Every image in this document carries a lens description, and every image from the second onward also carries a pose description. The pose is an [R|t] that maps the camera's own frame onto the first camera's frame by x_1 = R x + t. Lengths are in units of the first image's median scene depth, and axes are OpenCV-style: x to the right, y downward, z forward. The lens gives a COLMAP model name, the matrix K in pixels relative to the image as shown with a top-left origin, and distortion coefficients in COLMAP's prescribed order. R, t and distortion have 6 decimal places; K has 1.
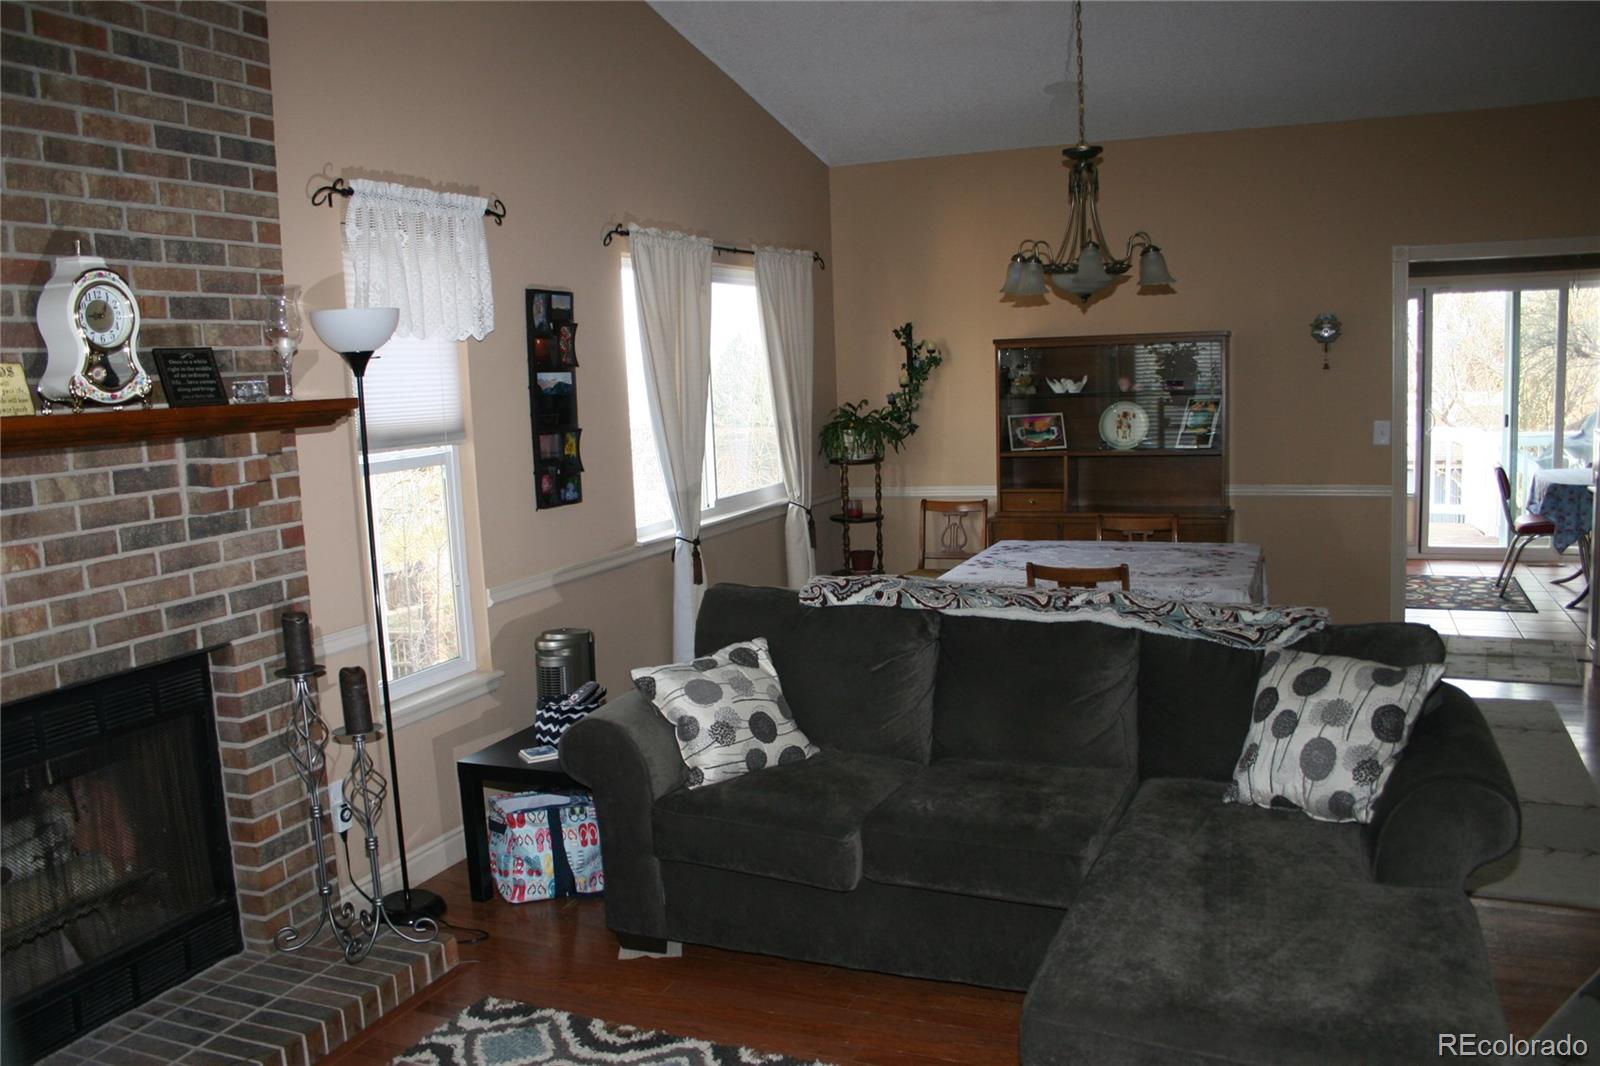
lens RADIAL K [[1312.9, 0, 800.0], [0, 1312.9, 533.0], [0, 0, 1]] dist [-0.145195, 0.135453]
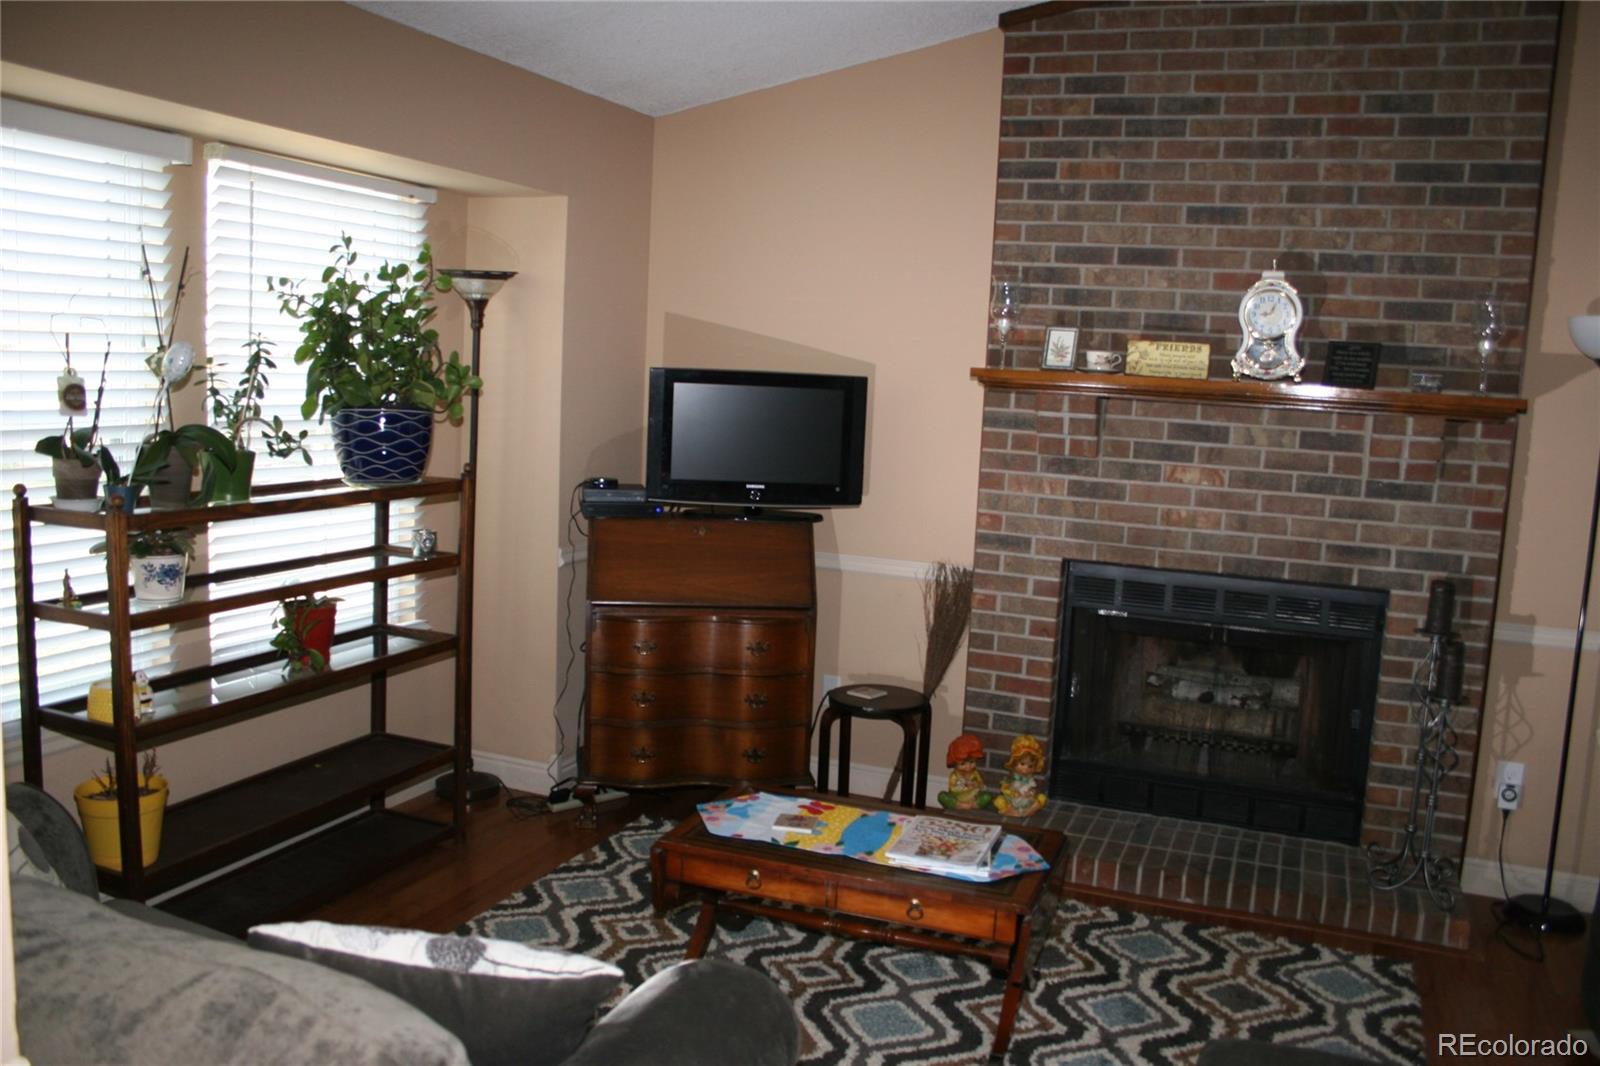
lens RADIAL K [[1312.9, 0, 800.0], [0, 1312.9, 533.0], [0, 0, 1]] dist [-0.145195, 0.135453]
pose [[0.020675, 0.173336, -0.984646, 0.775534], [-0.173987, 0.970452, 0.167185, -0.076938], [0.984531, 0.167859, 0.050222, 0.423131]]
